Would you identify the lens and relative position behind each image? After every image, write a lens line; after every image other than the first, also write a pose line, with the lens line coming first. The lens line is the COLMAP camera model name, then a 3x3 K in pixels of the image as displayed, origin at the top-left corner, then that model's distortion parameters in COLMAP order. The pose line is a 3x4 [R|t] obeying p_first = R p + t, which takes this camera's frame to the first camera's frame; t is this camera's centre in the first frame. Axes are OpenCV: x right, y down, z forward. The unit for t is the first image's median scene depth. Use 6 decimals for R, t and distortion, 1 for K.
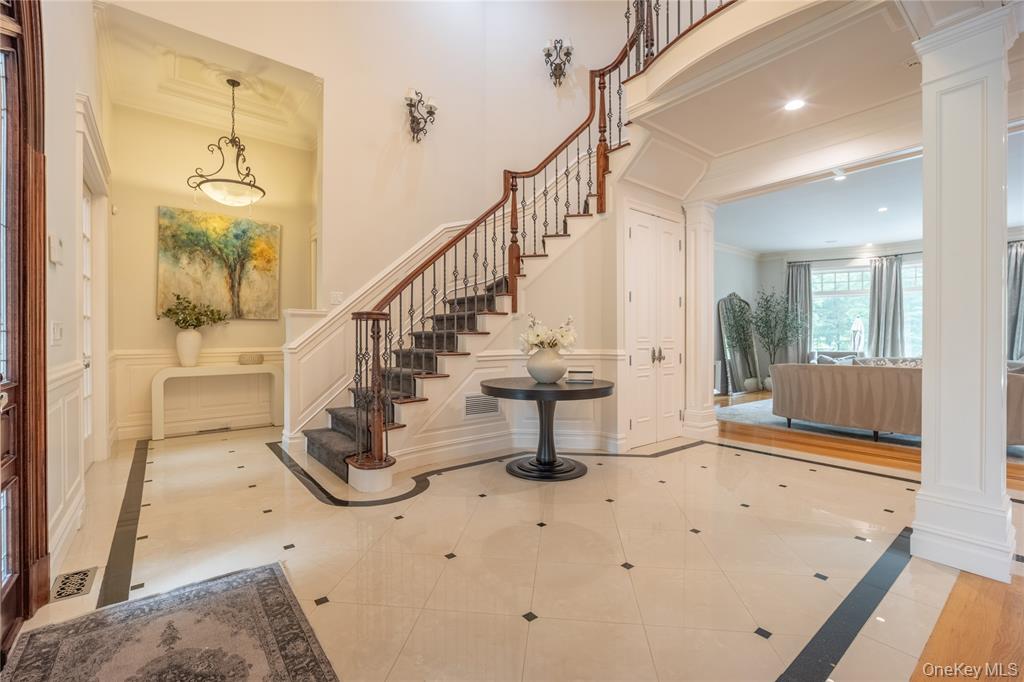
lens RADIAL K [[447.2, 0, 507.7], [0, 447.2, 341.6], [0, 0, 1]] dist [-0.008977, 0.001526]
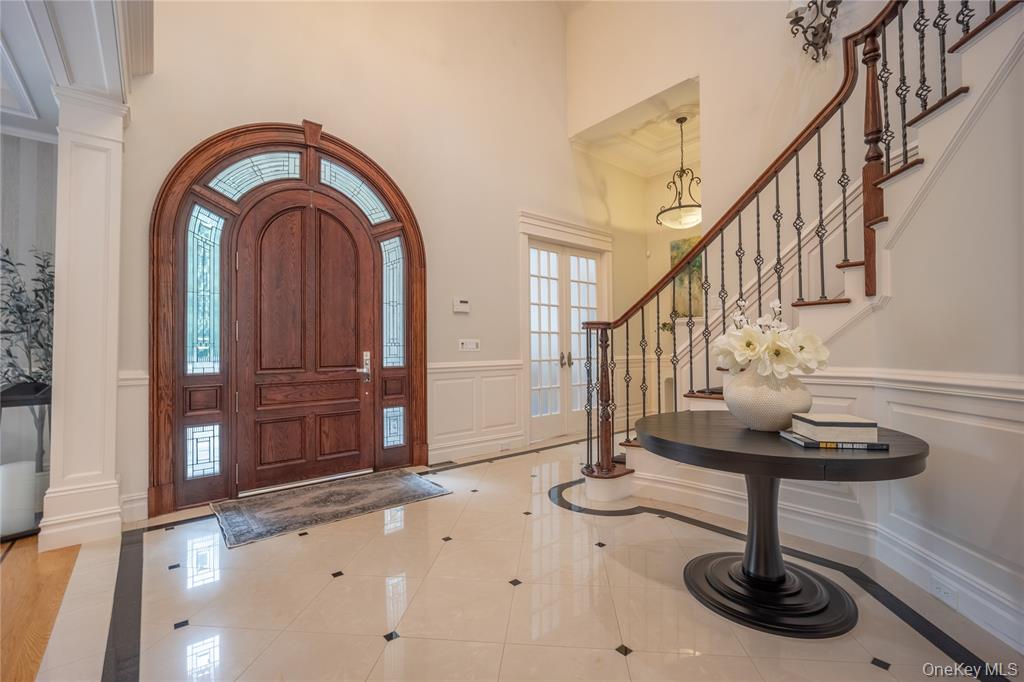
lens RADIAL K [[447.2, 0, 507.2], [0, 447.2, 338.8], [0, 0, 1]] dist [-0.008977, 0.001526]
pose [[0.020624, -0.005985, -0.999769, 0.655314], [0.004992, 0.999970, -0.005883, -0.019551], [0.999775, -0.004870, 0.020654, 0.721701]]
